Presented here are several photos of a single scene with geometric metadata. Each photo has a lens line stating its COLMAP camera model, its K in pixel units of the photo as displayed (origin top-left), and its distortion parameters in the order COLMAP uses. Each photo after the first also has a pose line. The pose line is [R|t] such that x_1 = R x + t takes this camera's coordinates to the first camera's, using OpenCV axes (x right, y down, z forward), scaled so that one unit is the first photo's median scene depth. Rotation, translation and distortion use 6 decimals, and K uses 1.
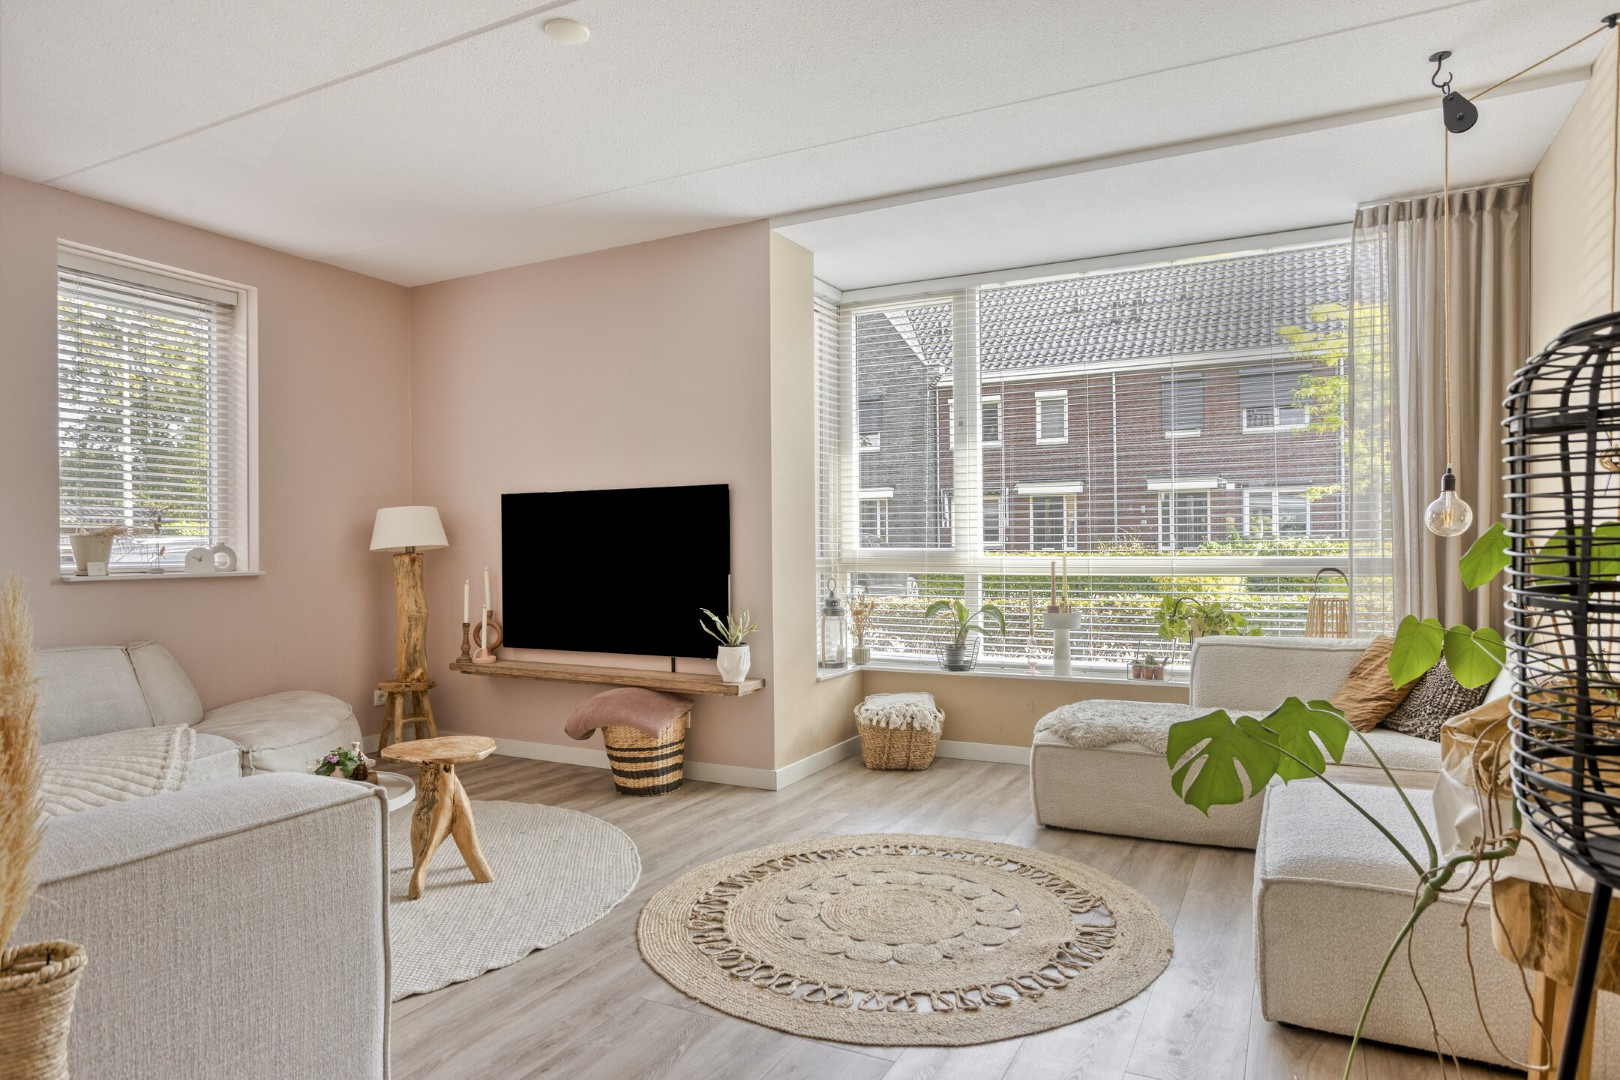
lens RADIAL K [[946.5, 0, 810.0], [0, 946.5, 540.0], [0, 0, 1]] dist [-0.001135, -0.000454]
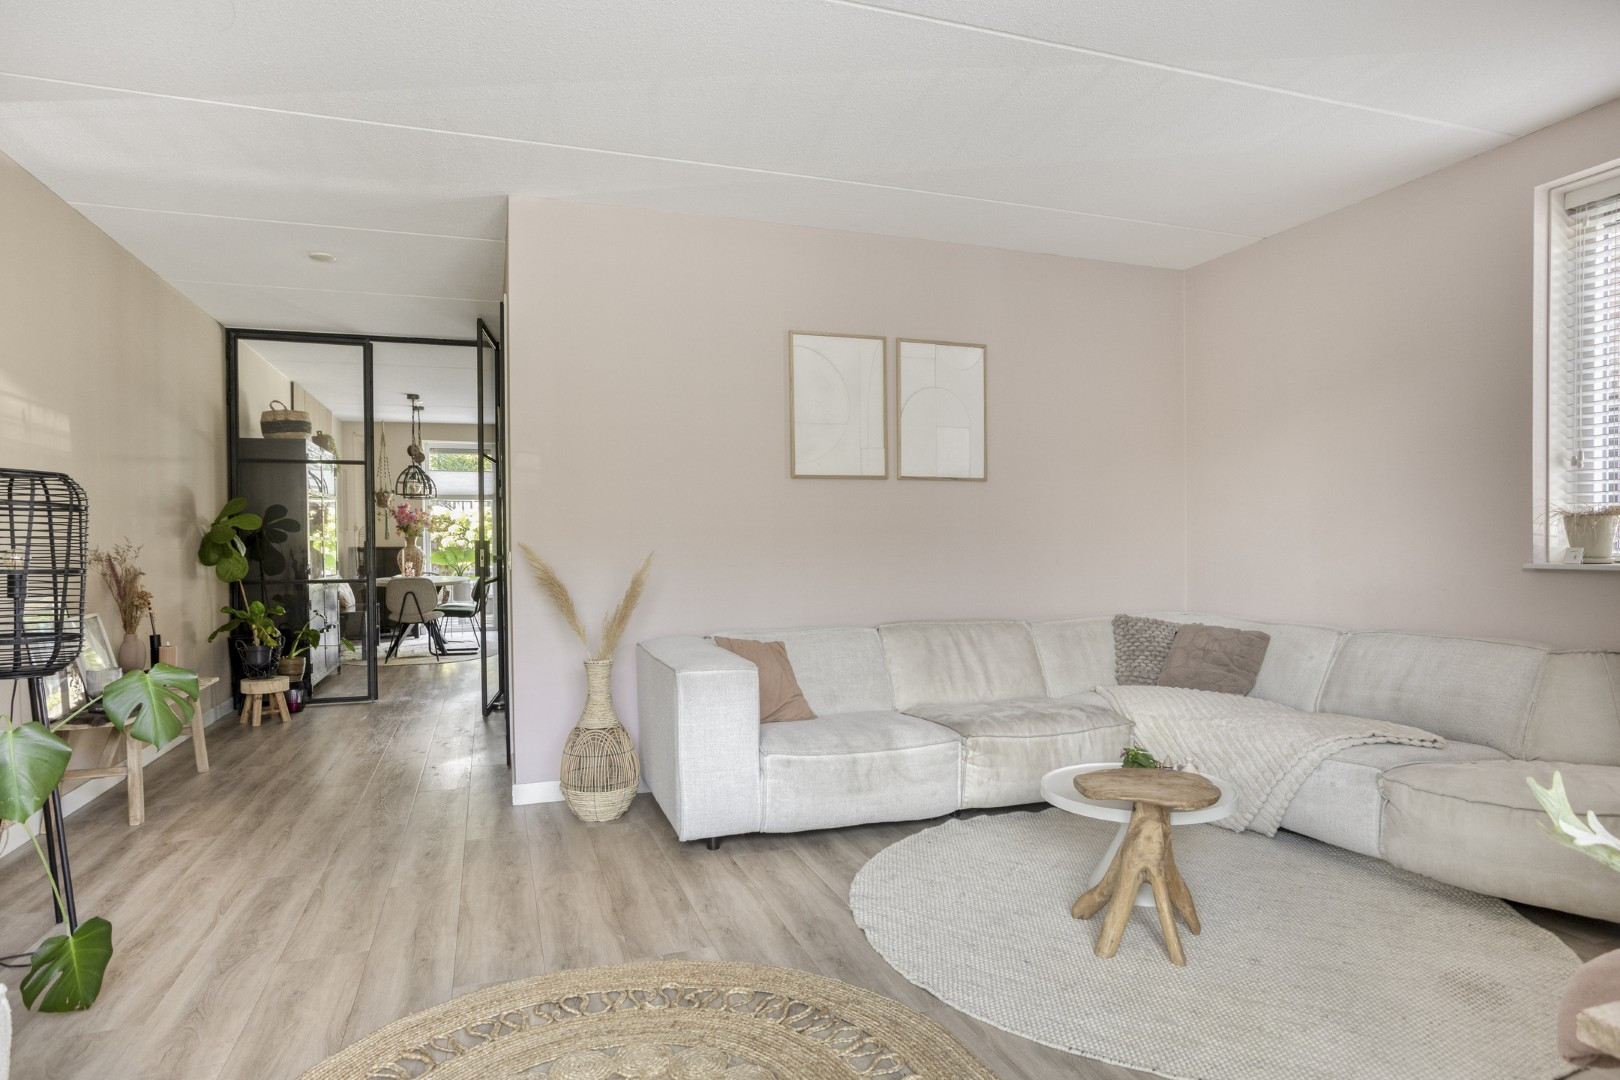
lens RADIAL K [[931.0, 0, 817.4], [0, 931.0, 542.2], [0, 0, 1]] dist [-0.052636, 0.048779]
pose [[-0.683451, 0.015891, -0.729824, 0.285895], [0.018478, 0.999819, 0.004466, 0.002758], [0.729763, -0.010433, -0.683621, 1.003450]]
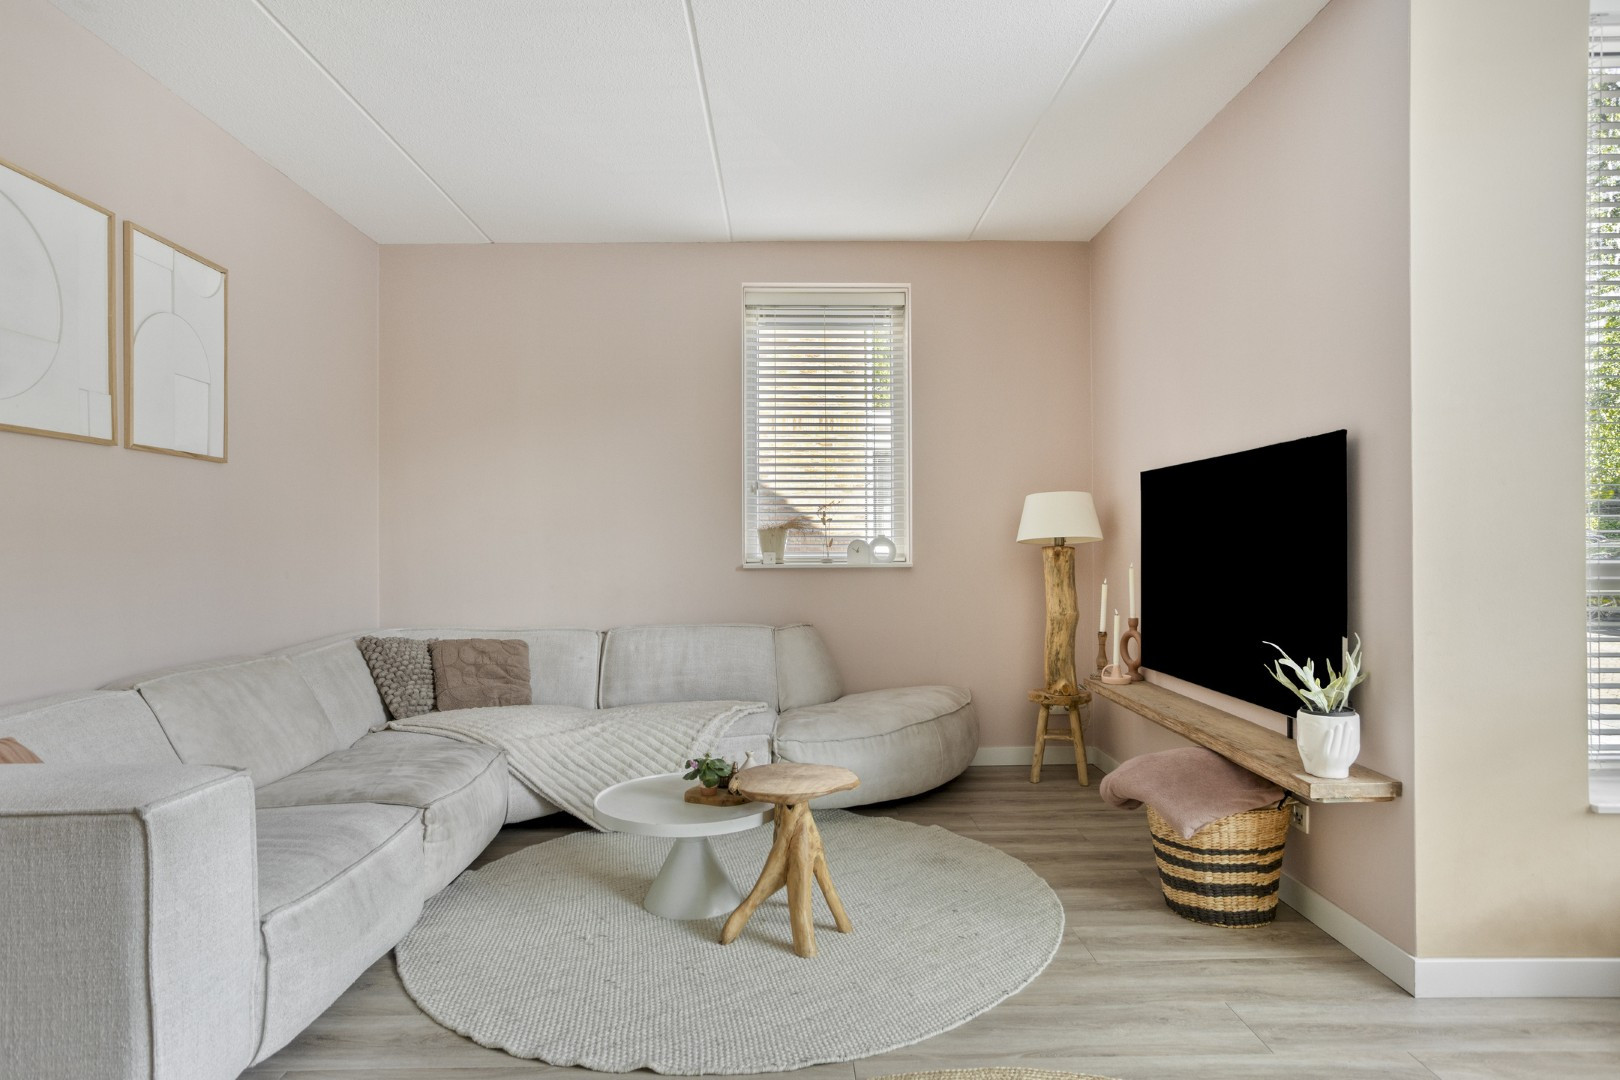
lens RADIAL K [[931.0, 0, 817.4], [0, 931.0, 542.2], [0, 0, 1]] dist [-0.052636, 0.048779]
pose [[0.485565, 0.002327, -0.874197, 0.255761], [0.007135, 0.999953, 0.006625, 0.003878], [0.874171, -0.009454, 0.485526, 0.466062]]
